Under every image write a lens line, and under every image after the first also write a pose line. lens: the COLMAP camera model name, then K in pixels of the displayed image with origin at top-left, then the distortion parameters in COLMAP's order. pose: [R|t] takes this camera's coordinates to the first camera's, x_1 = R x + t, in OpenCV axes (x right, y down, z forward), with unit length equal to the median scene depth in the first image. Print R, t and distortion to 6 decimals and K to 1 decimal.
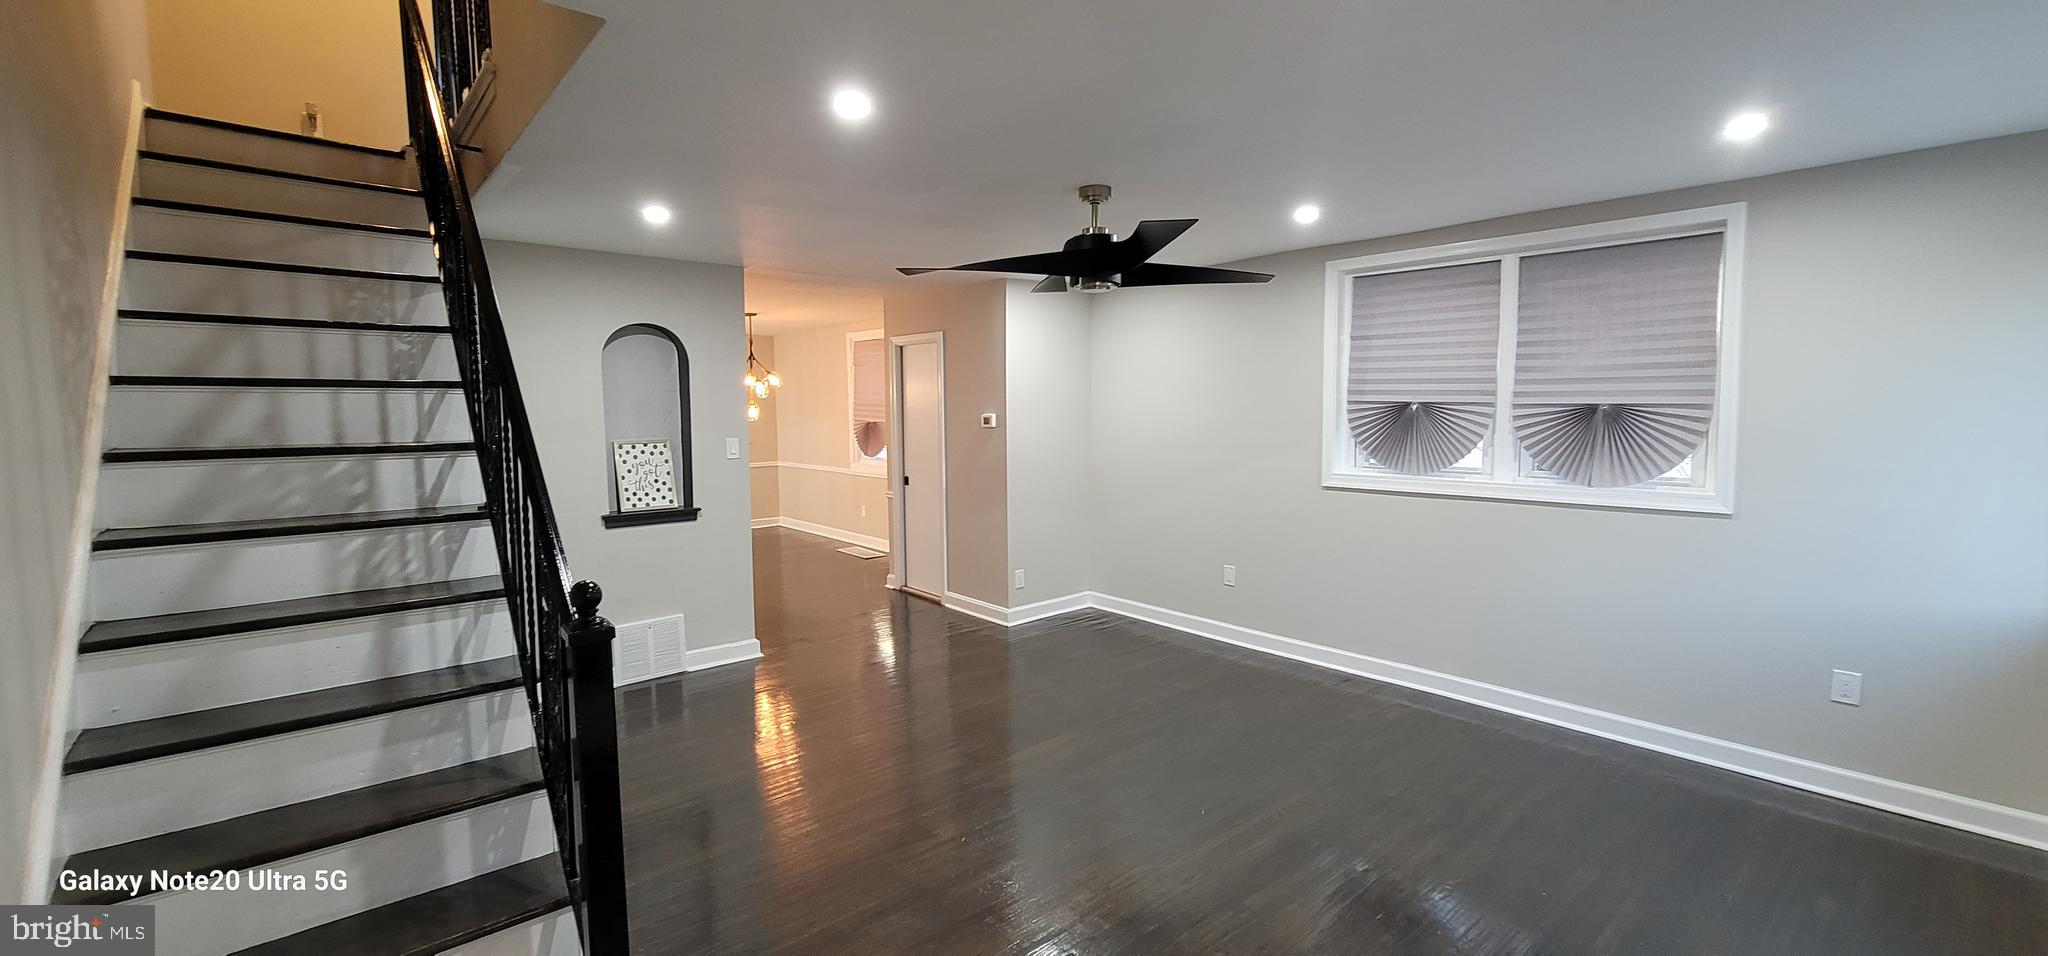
lens RADIAL K [[819.3, 0, 1020.2], [0, 819.3, 471.3], [0, 0, 1]] dist [-0.001060, 0.000138]
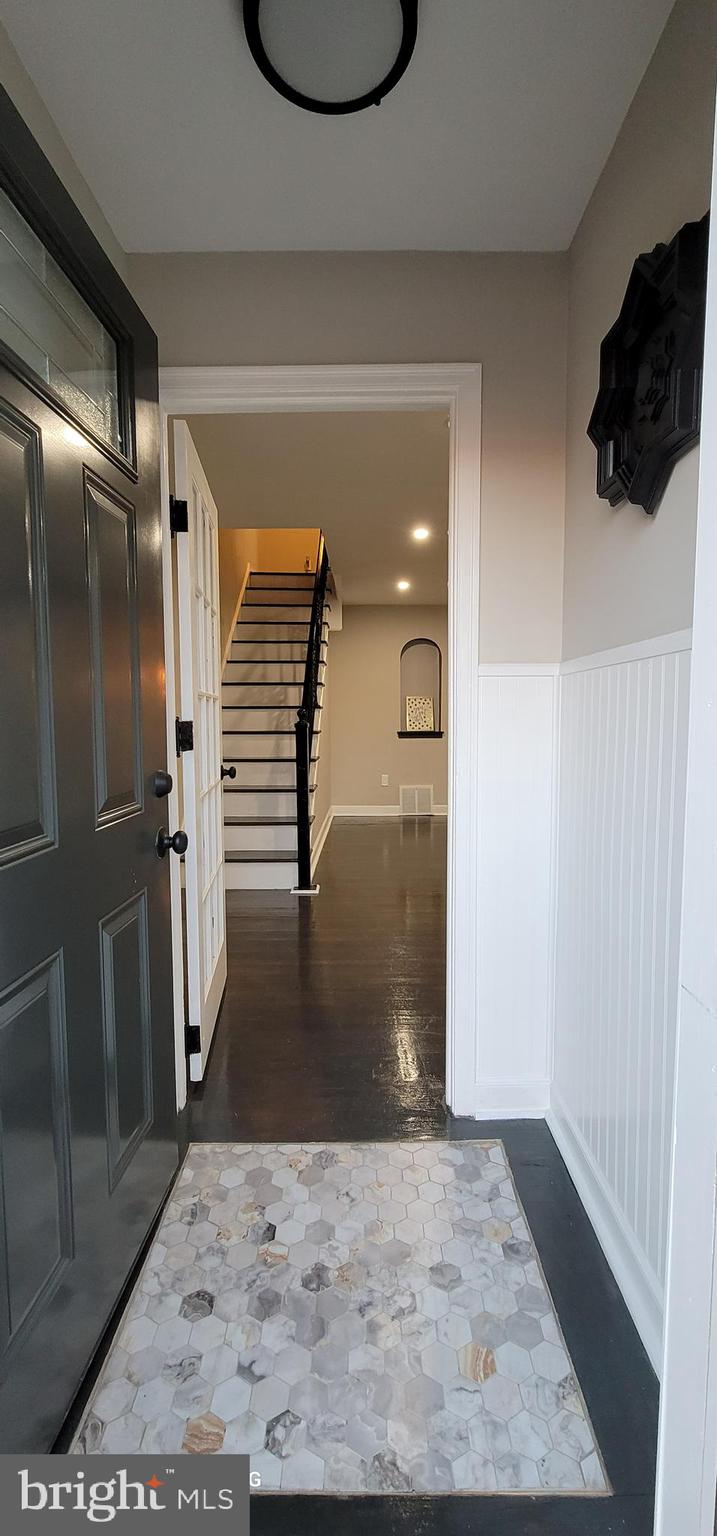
lens RADIAL K [[614.5, 0, 358.5], [0, 614.5, 768.0], [0, 0, 1]] dist [-0.001060, 0.000138]
pose [[0.752125, 0.055490, -0.656680, 0.512532], [-0.050908, 0.998363, 0.026055, 0.126801], [0.657051, 0.013834, 0.753719, -0.276517]]
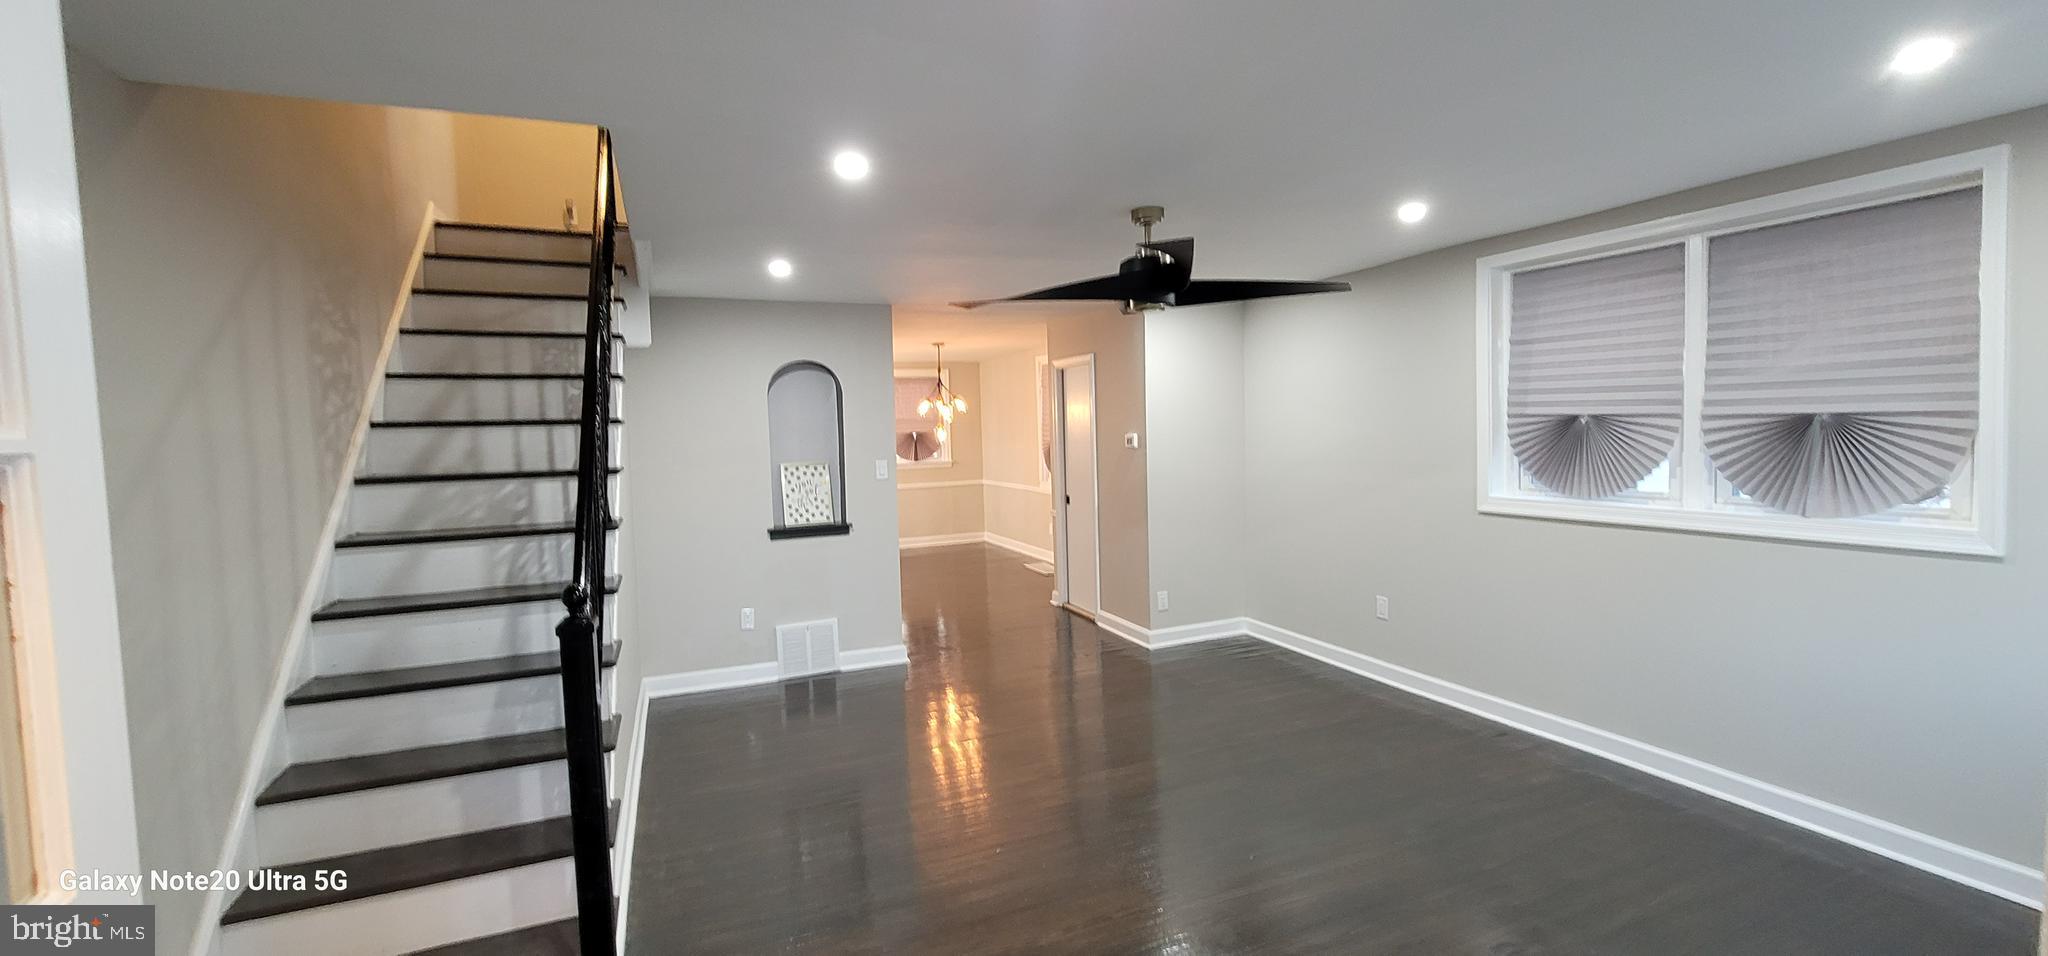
lens RADIAL K [[819.3, 0, 1020.2], [0, 819.3, 471.3], [0, 0, 1]] dist [-0.001060, 0.000138]
pose [[0.953556, -0.001795, -0.301212, 0.200225], [-0.004386, 0.999793, -0.019845, -0.006321], [0.301185, 0.020245, 0.953351, 0.009321]]
